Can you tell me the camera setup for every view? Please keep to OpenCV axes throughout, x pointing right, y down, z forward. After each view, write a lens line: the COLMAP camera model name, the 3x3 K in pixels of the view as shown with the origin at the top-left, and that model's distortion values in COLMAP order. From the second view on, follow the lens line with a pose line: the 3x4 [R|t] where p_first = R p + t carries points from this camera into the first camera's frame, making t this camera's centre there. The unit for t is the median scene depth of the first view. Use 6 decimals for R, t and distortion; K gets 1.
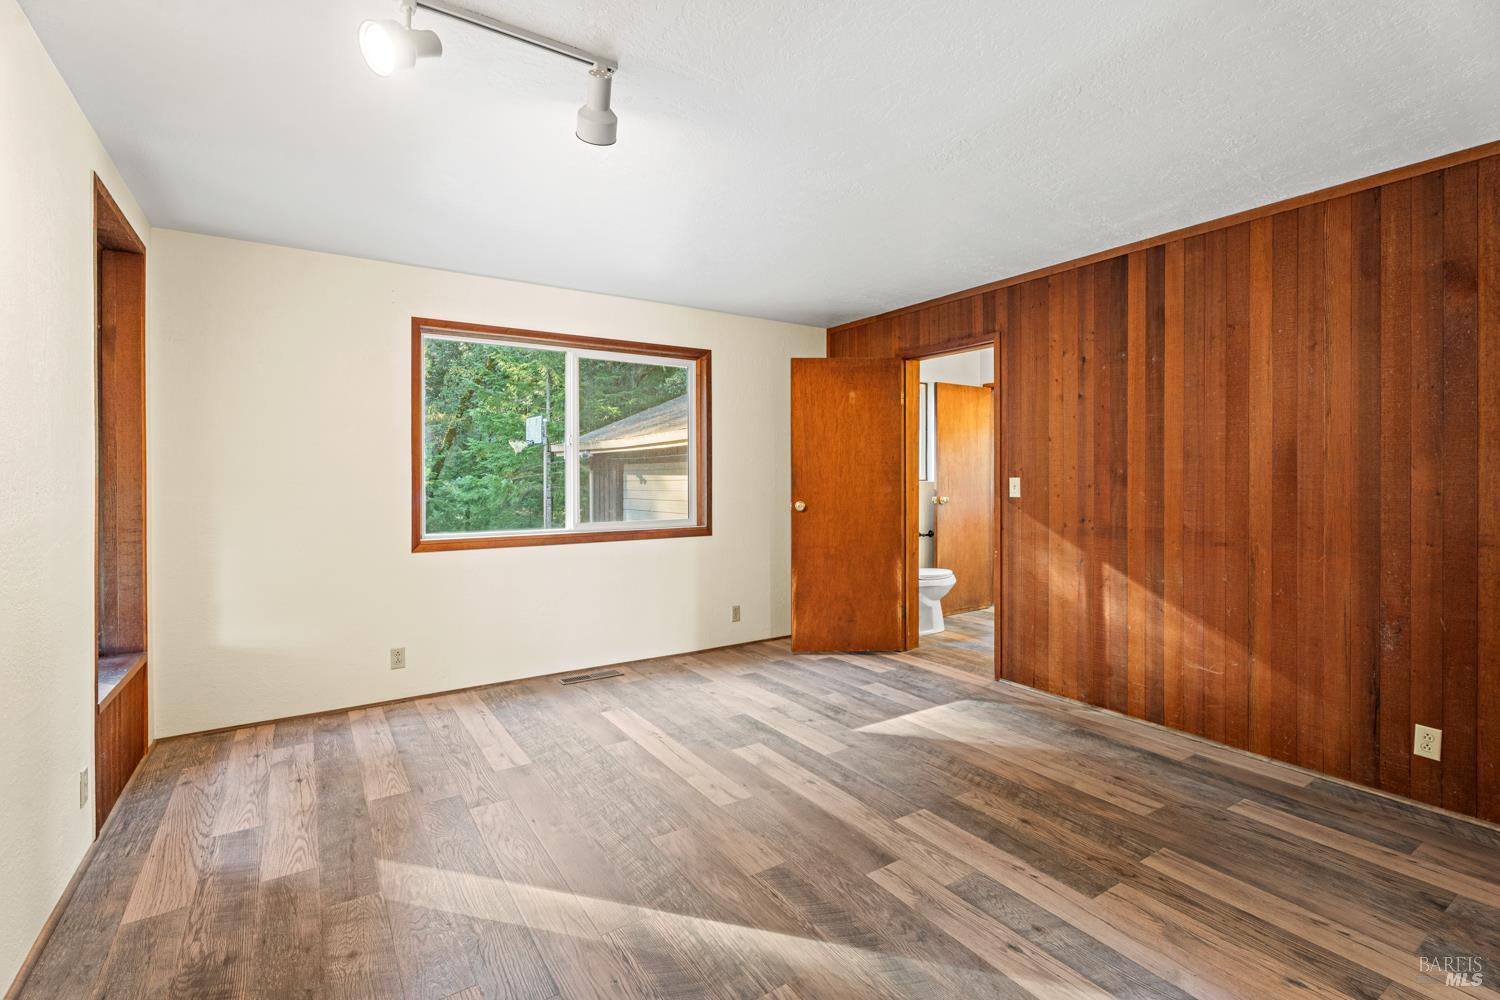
lens RADIAL K [[681.1, 0, 750.0], [0, 681.1, 486.9], [0, 0, 1]] dist [-0.005983, -0.000518]
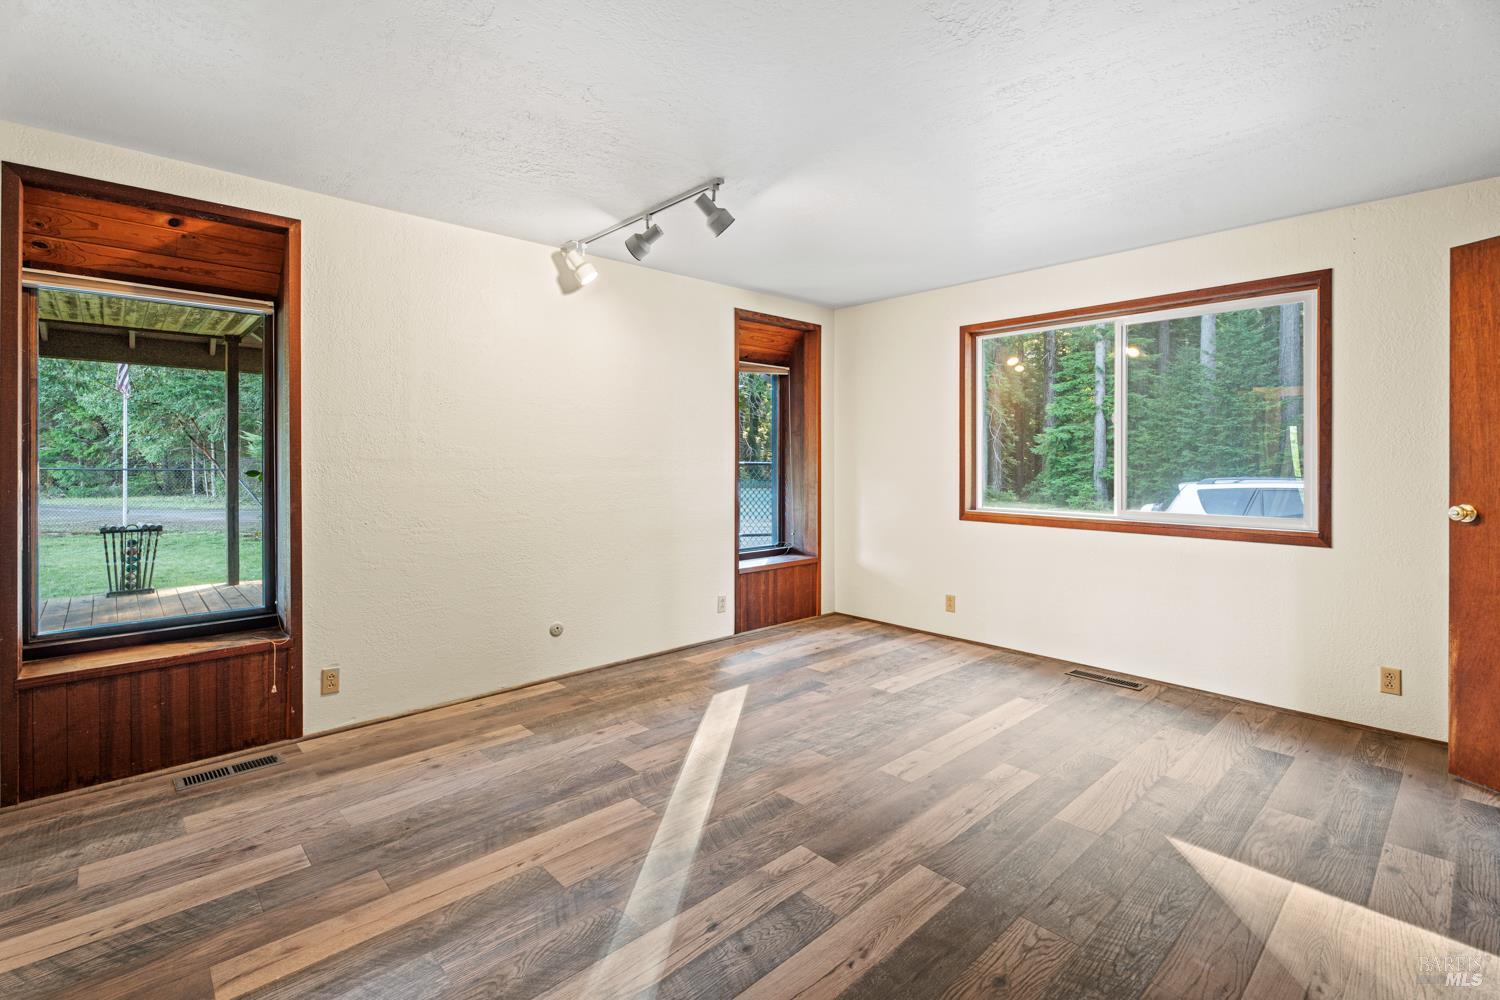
lens RADIAL K [[681.1, 0, 721.0], [0, 681.1, 457.3], [0, 0, 1]] dist [-0.005983, -0.000518]
pose [[0.141655, 0.003910, -0.989908, 0.802596], [-0.016666, 0.999860, 0.001564, -0.012097], [0.989776, 0.016276, 0.141700, 0.495602]]
